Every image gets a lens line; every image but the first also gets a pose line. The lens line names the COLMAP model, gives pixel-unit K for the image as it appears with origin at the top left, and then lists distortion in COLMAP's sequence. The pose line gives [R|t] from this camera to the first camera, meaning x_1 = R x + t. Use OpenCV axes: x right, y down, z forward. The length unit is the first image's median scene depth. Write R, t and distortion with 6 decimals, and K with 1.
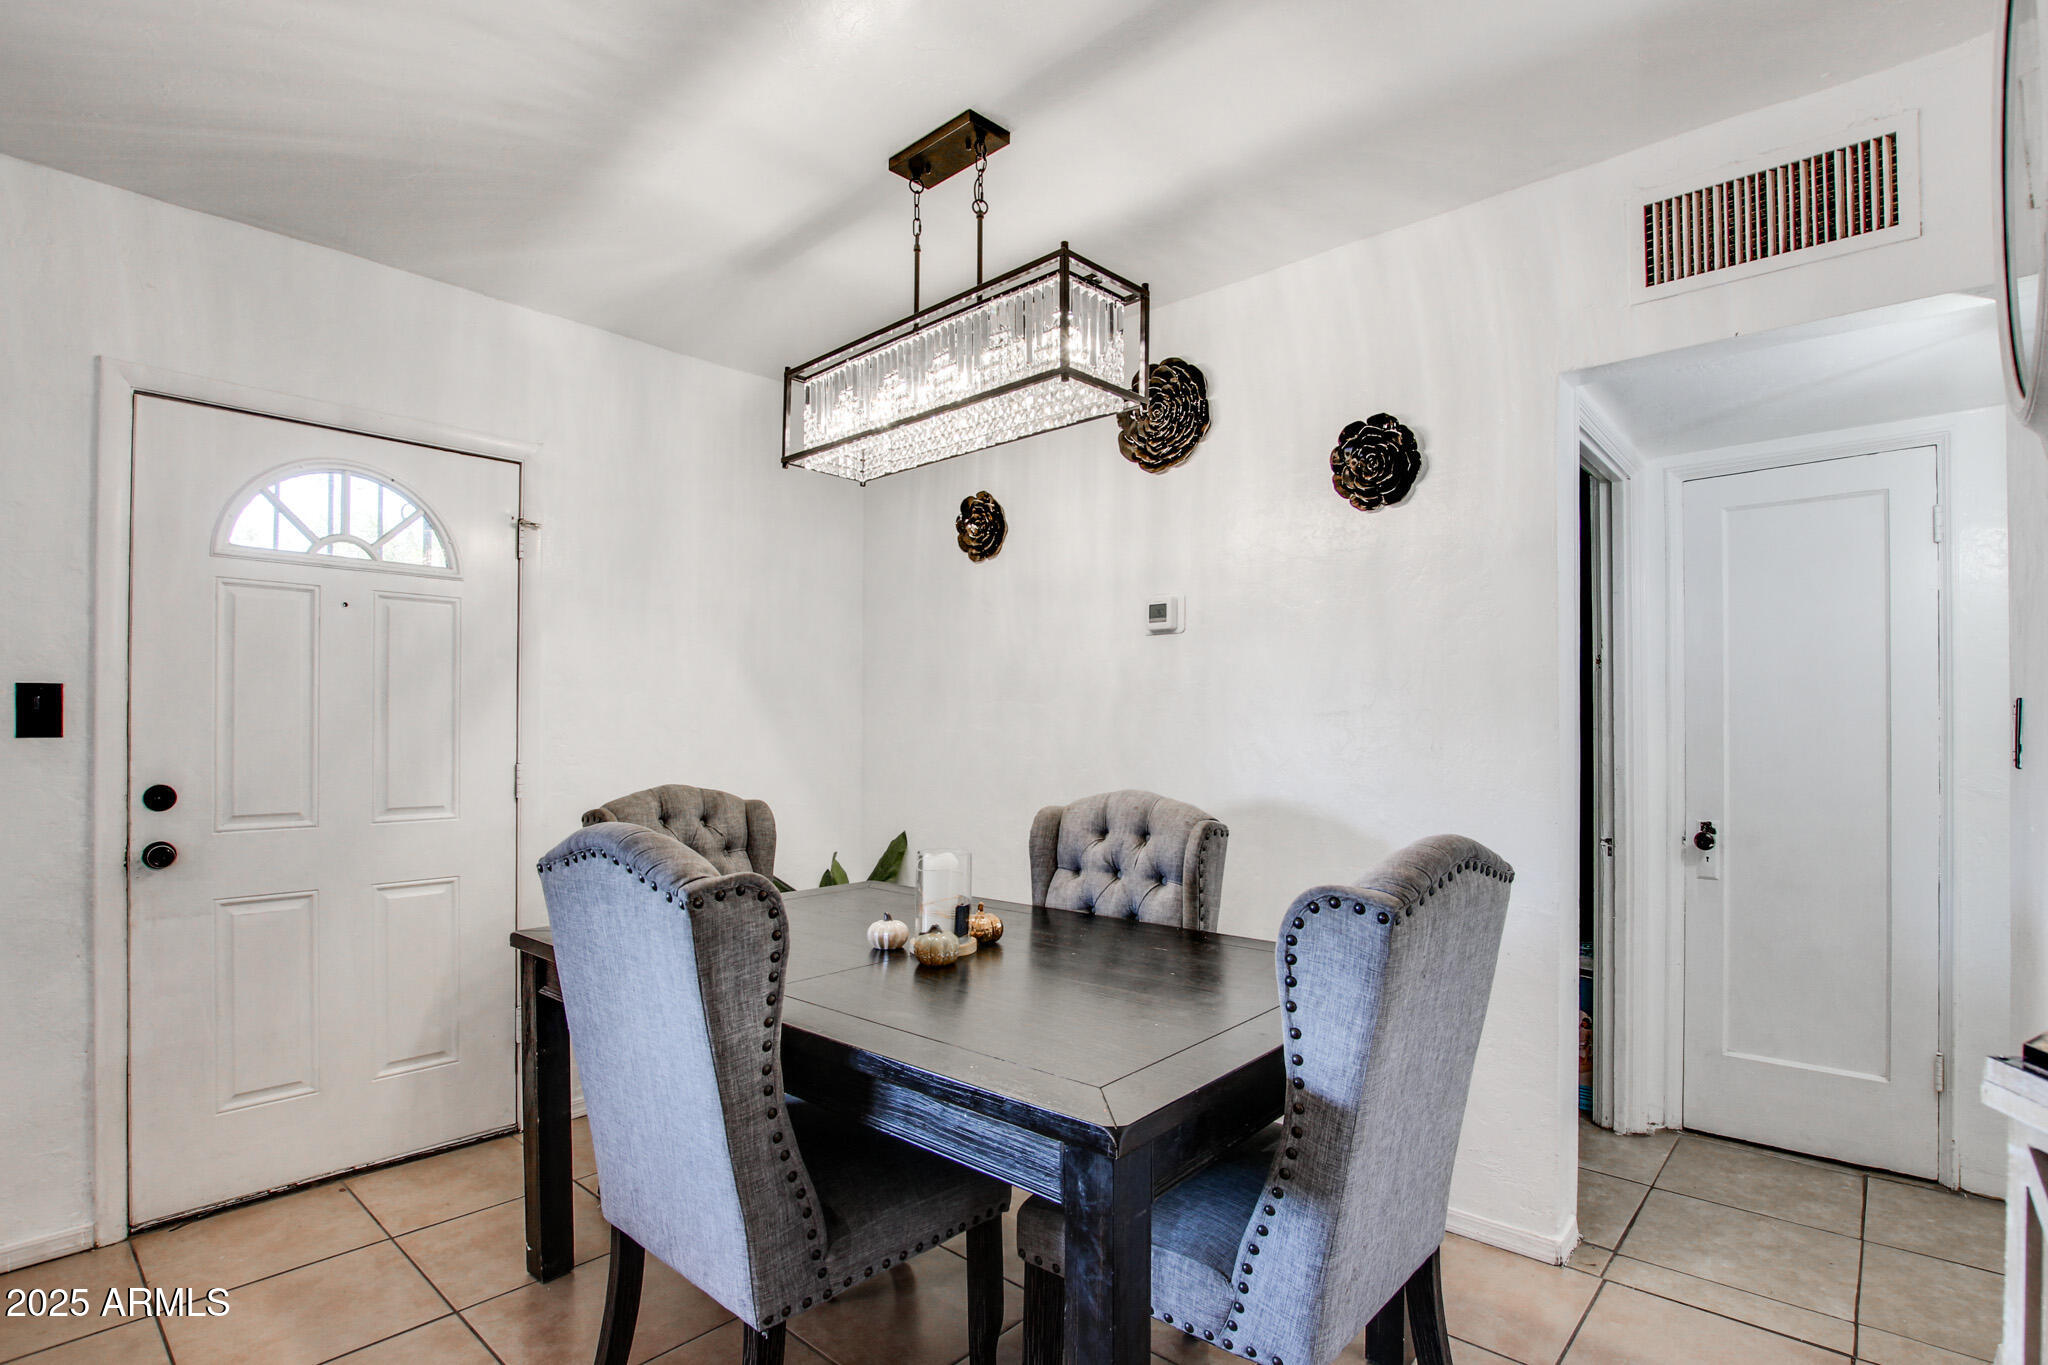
lens RADIAL K [[990.4, 0, 1021.1], [0, 990.4, 703.0], [0, 0, 1]] dist [-0.029370, -0.002456]
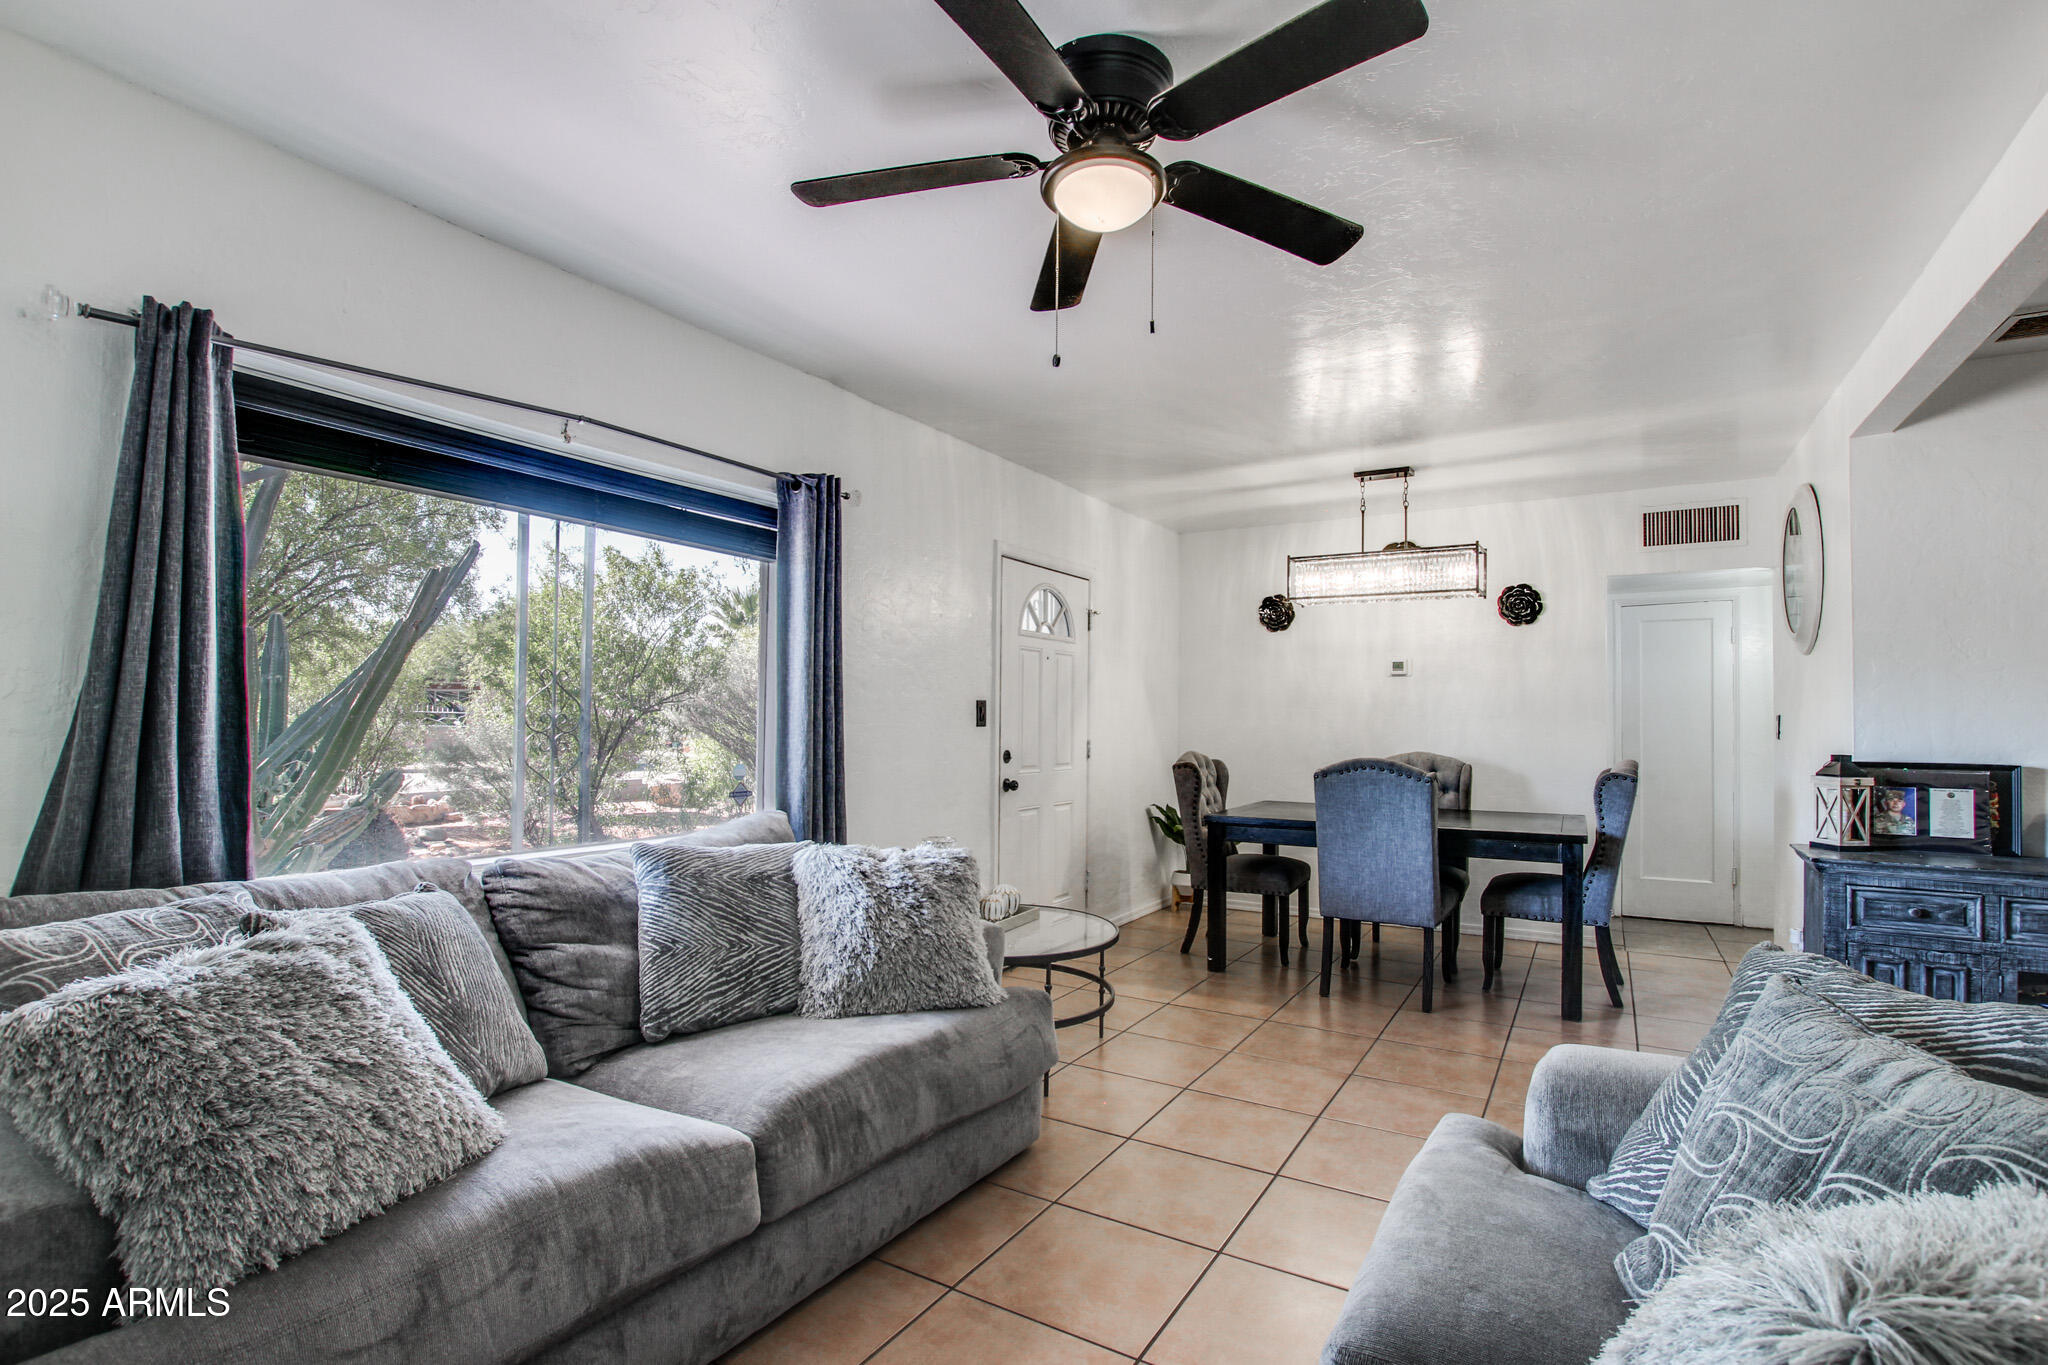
lens RADIAL K [[990.4, 0, 1028.1], [0, 990.4, 701.9], [0, 0, 1]] dist [-0.029370, -0.002456]
pose [[0.981221, 0.007979, 0.192720, -1.166661], [-0.007853, 0.999968, -0.001419, -0.012876], [-0.192726, -0.000121, 0.981253, -0.971613]]
